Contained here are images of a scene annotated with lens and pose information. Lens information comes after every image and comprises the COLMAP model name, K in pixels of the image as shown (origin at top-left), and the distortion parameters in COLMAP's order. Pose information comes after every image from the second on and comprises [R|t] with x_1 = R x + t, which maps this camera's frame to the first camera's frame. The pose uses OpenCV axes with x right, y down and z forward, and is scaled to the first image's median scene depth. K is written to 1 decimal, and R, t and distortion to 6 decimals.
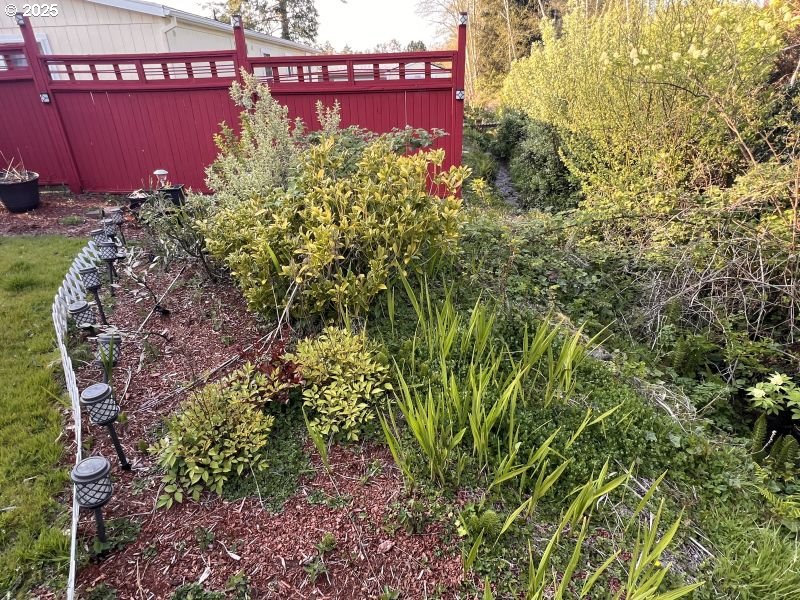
lens RADIAL K [[446.8, 0, 400.0], [0, 446.8, 300.0], [0, 0, 1]] dist [-0.000378, -0.001551]
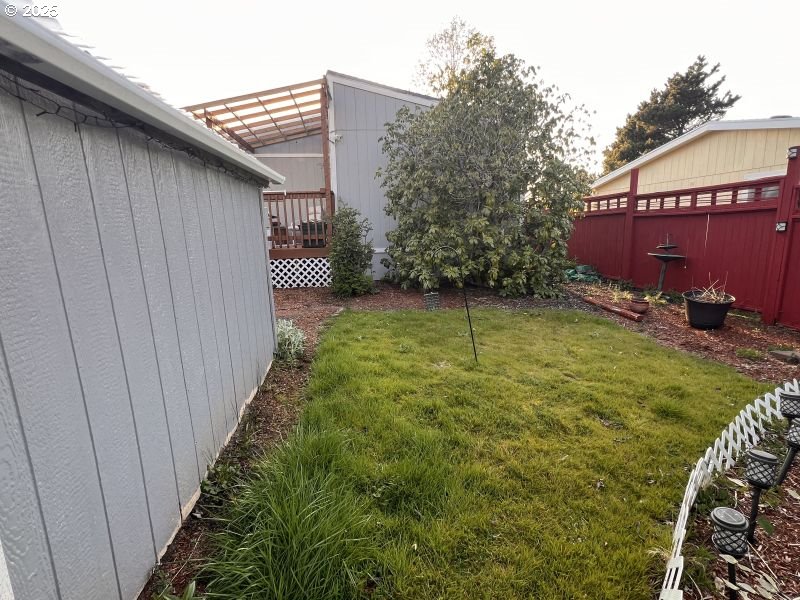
lens RADIAL K [[371.3, 0, 397.7], [0, 371.3, 297.7], [0, 0, 1]] dist [-0.005141, 0.000111]
pose [[0.177283, 0.189284, -0.965786, -0.160888], [-0.405637, 0.908152, 0.103529, -0.068191], [0.896677, 0.373405, 0.237780, 0.142028]]
